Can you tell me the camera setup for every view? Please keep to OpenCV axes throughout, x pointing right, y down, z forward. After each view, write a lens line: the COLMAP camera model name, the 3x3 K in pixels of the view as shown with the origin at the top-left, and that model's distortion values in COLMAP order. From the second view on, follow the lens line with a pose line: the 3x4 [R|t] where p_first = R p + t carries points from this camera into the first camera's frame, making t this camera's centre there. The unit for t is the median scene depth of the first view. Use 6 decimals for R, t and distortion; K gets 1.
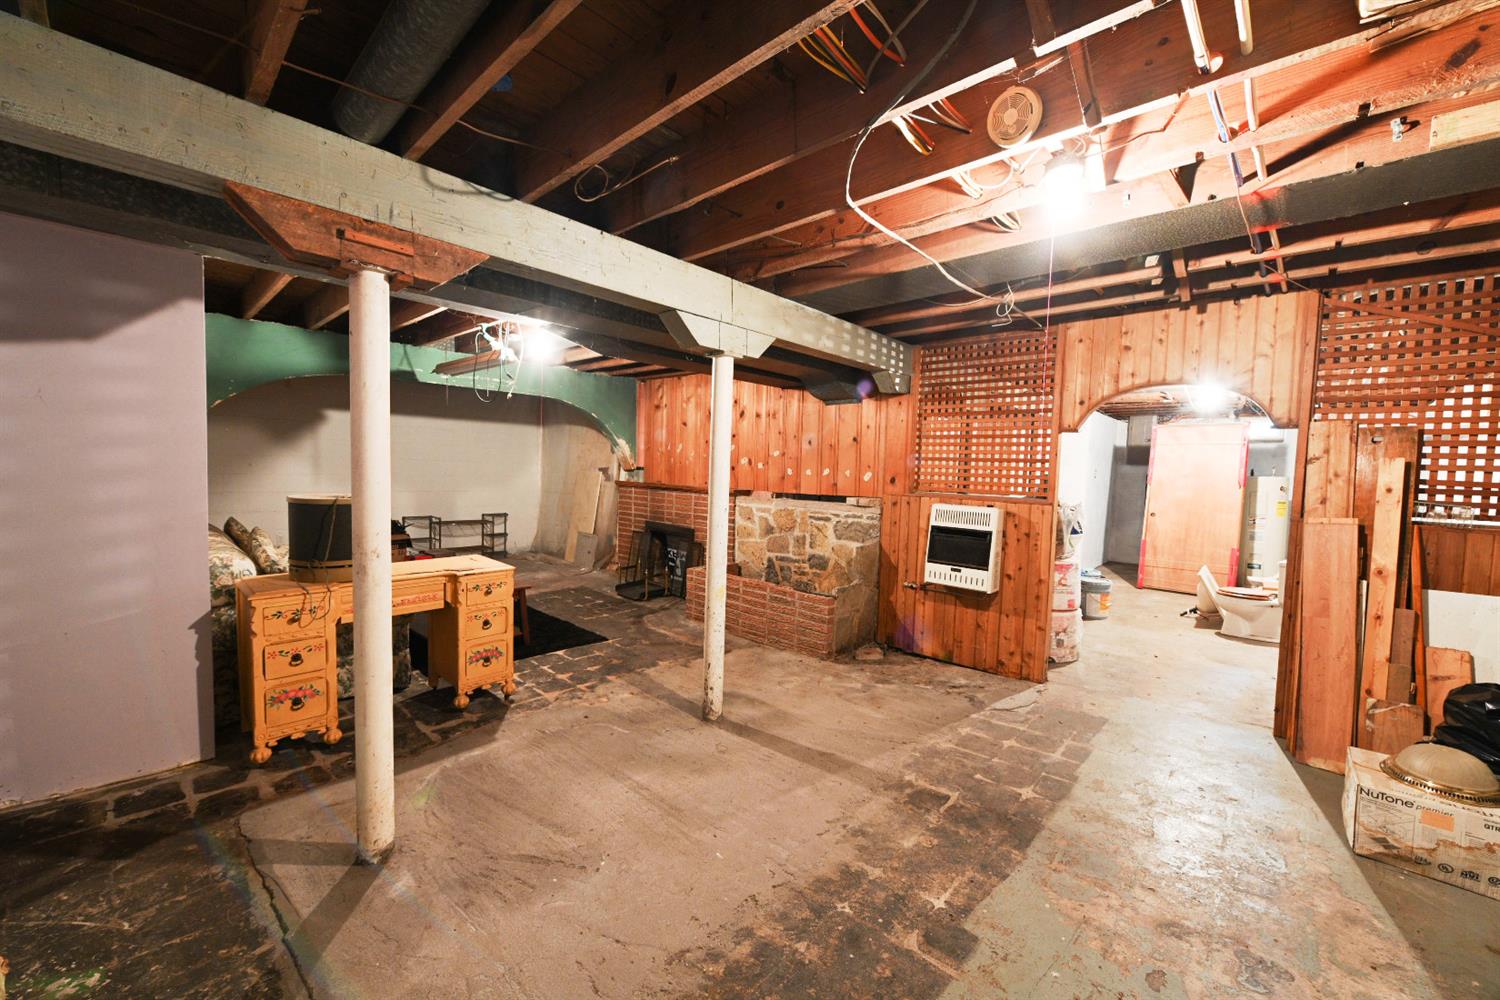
lens RADIAL K [[595.1, 0, 744.7], [0, 595.1, 496.6], [0, 0, 1]] dist [-0.007473, 0.000168]
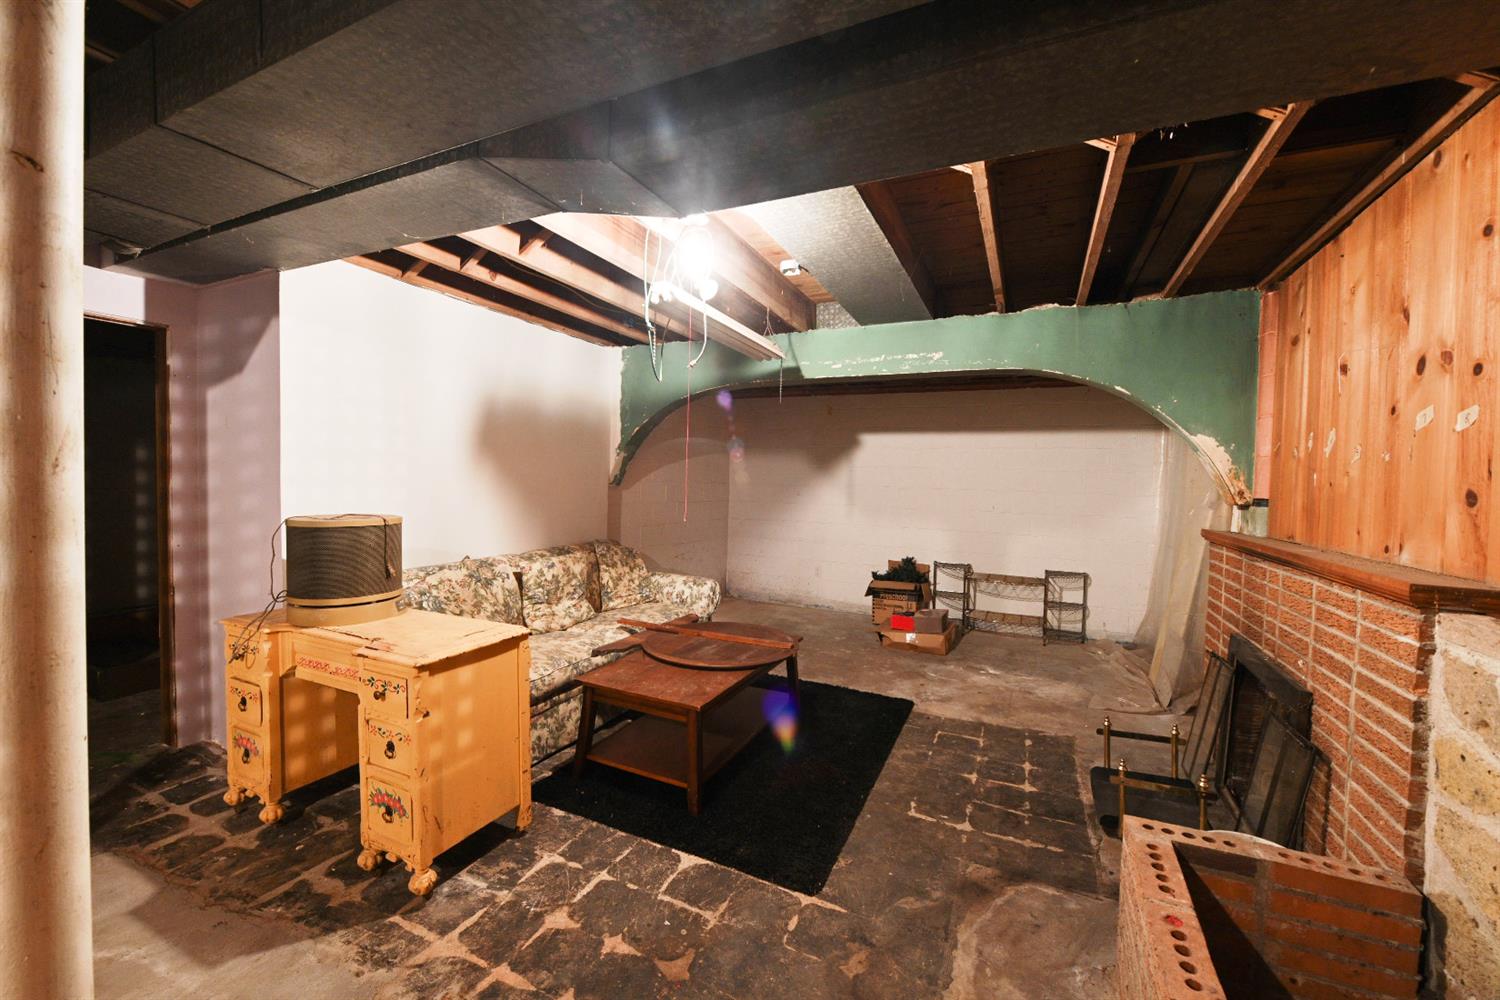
lens RADIAL K [[595.1, 0, 752.0], [0, 595.1, 499.5], [0, 0, 1]] dist [-0.007473, 0.000168]
pose [[0.303008, 0.003840, -0.952980, 0.116252], [-0.064925, 0.997752, -0.016623, -0.021891], [0.950774, 0.066909, 0.302576, 0.594029]]
